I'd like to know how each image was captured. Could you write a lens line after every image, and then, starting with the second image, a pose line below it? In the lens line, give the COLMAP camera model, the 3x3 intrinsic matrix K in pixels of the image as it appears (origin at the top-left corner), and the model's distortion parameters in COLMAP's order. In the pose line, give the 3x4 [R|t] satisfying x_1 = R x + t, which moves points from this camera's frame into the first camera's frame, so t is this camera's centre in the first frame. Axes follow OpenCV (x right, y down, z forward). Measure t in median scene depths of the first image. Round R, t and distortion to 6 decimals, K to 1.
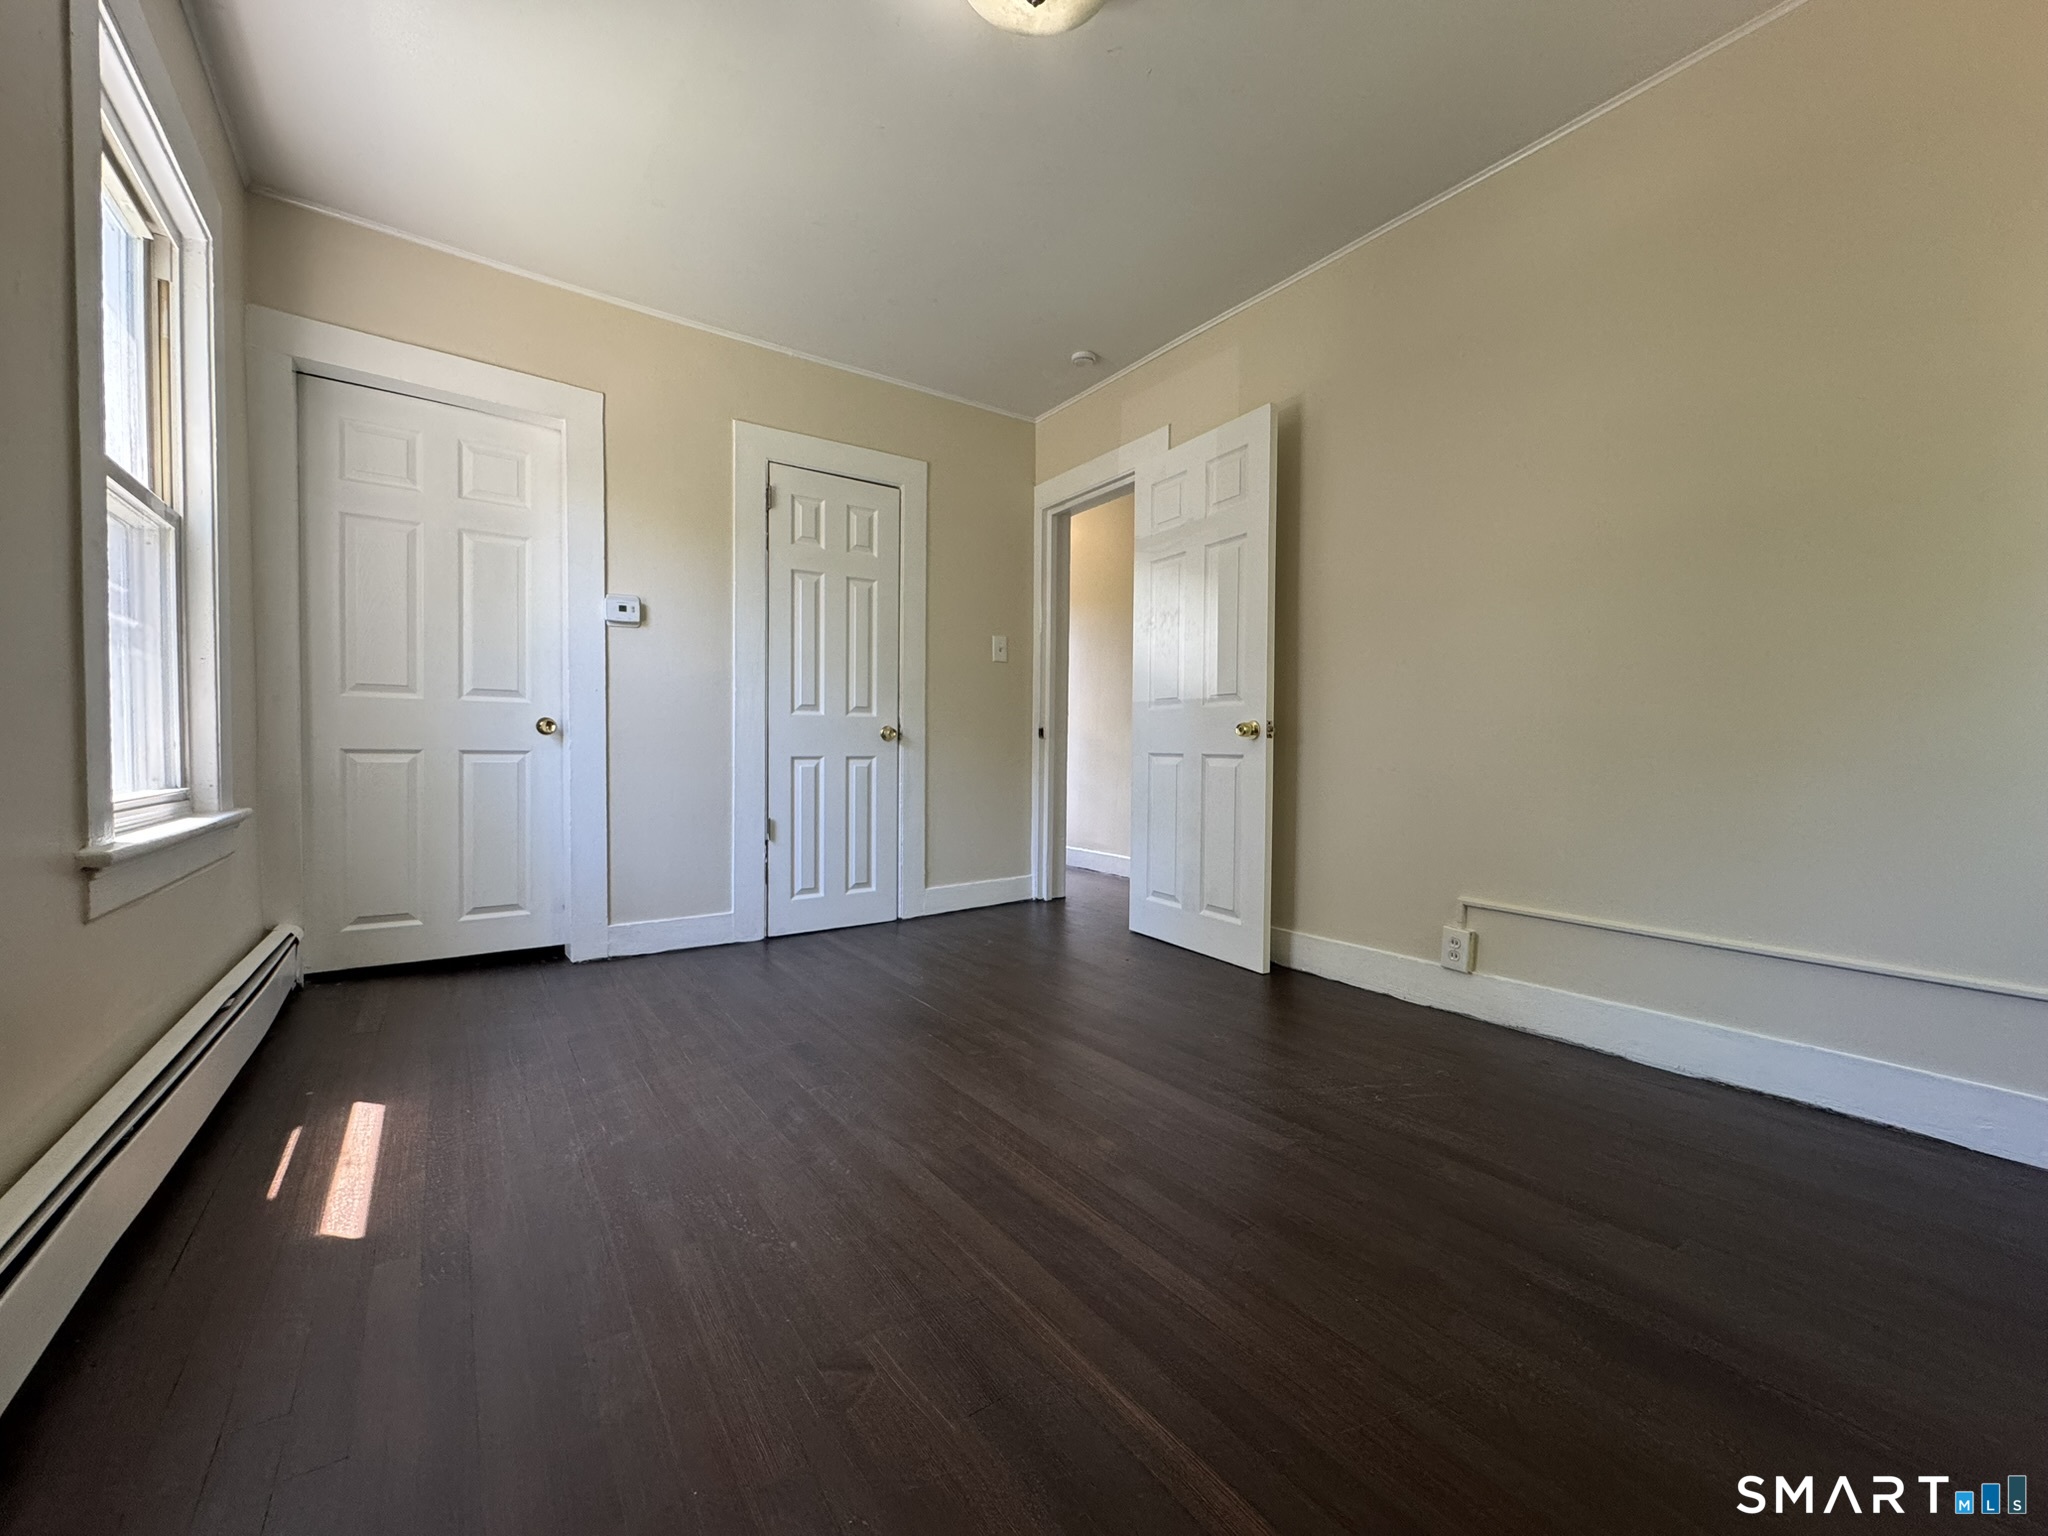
lens RADIAL K [[817.2, 0, 1022.5], [0, 817.2, 767.8], [0, 0, 1]] dist [-0.002966, -0.000215]
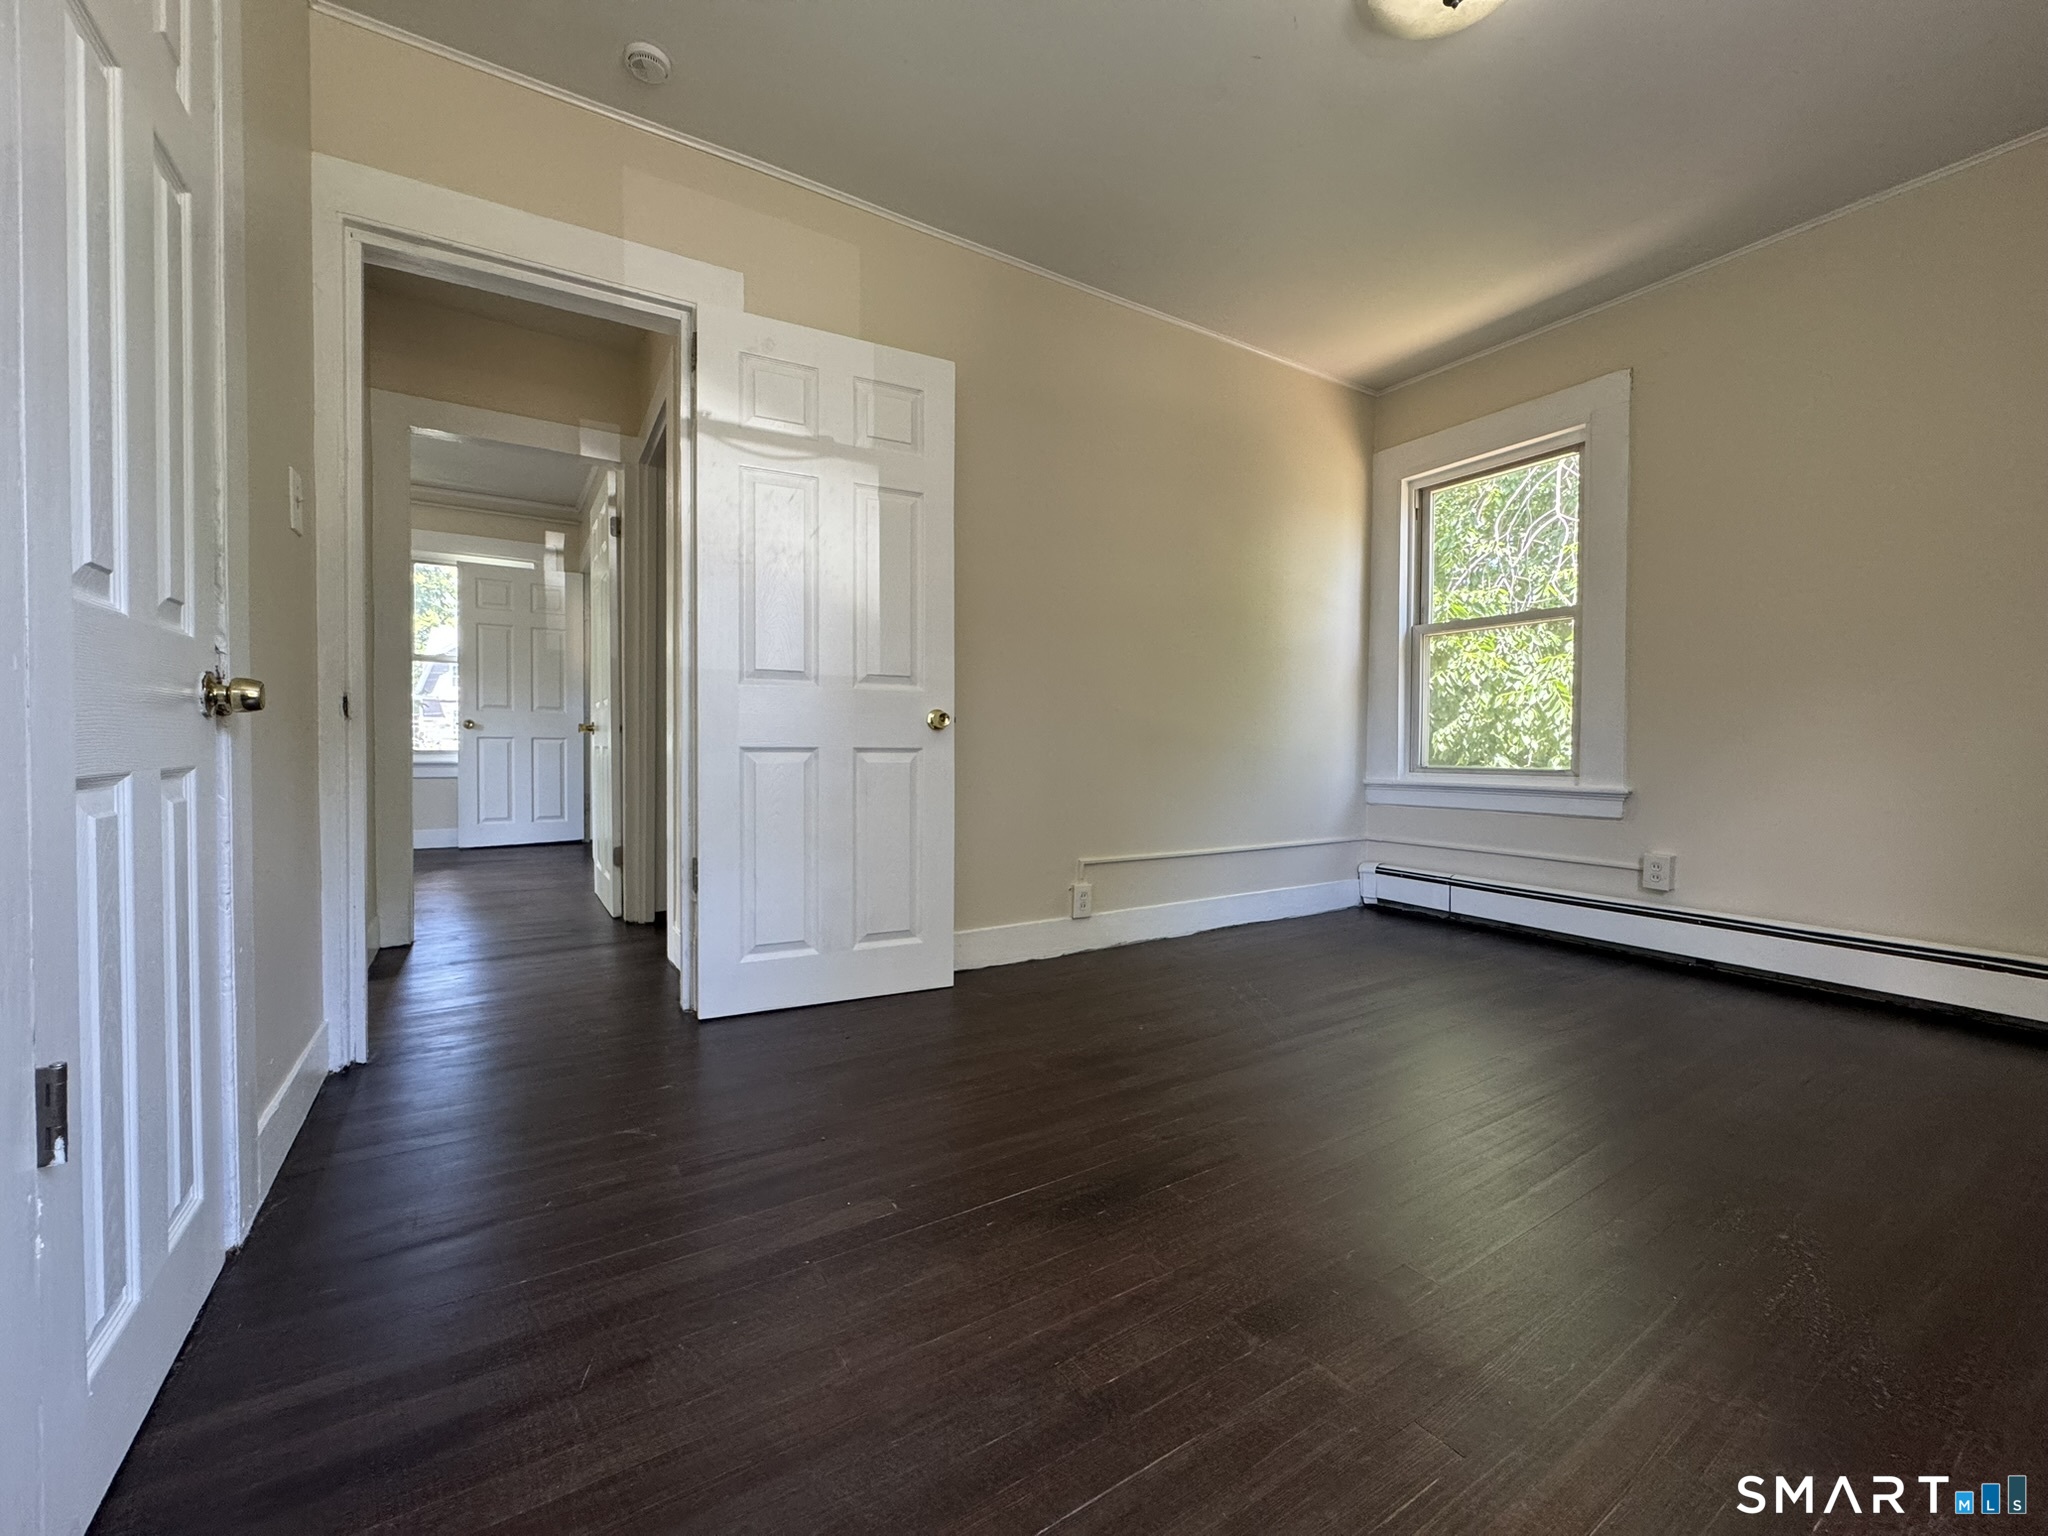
lens RADIAL K [[817.2, 0, 1022.5], [0, 817.2, 767.8], [0, 0, 1]] dist [-0.002966, -0.000215]
pose [[0.041096, -0.033715, 0.998586, -0.568811], [0.021599, 0.999227, 0.032847, -0.019930], [-0.998922, 0.020219, 0.041792, 0.816741]]
